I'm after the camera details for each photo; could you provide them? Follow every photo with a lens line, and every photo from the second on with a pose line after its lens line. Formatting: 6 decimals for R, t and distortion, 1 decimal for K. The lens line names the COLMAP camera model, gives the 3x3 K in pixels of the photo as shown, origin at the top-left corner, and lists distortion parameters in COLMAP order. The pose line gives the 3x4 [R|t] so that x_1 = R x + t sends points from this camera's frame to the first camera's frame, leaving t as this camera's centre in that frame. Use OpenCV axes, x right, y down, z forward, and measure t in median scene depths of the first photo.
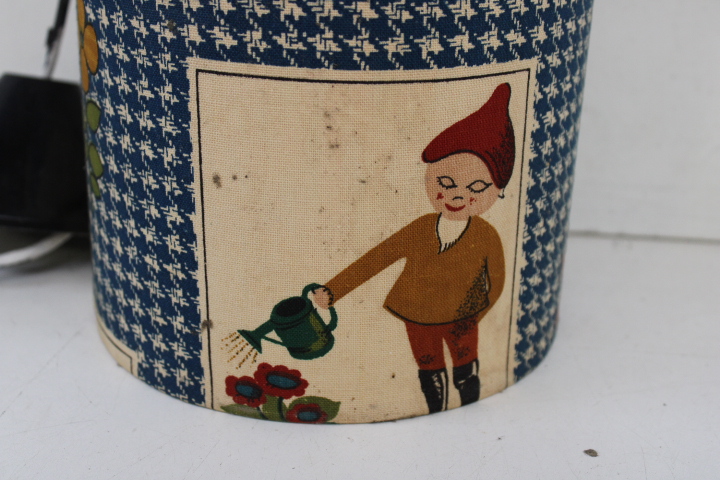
lens RADIAL K [[1046.6, 0, 356.0], [0, 1046.6, 244.1], [0, 0, 1]] dist [-0.068394, 0.000000]
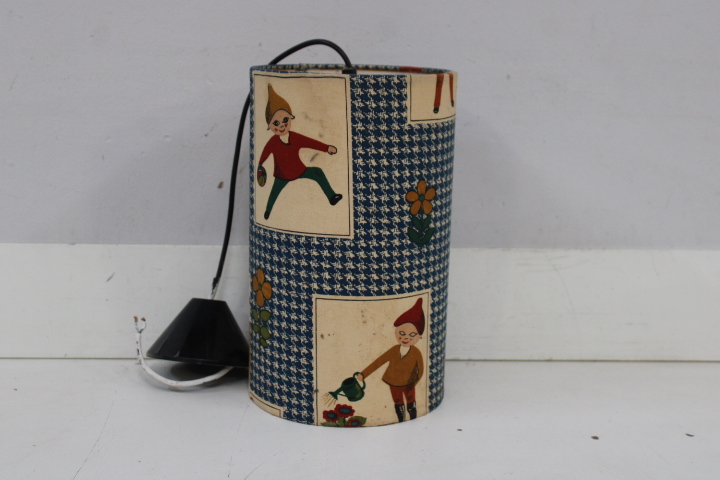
lens RADIAL K [[1088.0, 0, 388.8], [0, 1088.0, 228.5], [0, 0, 1]] dist [-0.116663, 0.000000]
pose [[0.987397, -0.032574, 0.154876, -0.376626], [0.061723, 0.980358, -0.187321, 0.201285], [-0.145732, 0.194520, 0.970012, -1.812752]]
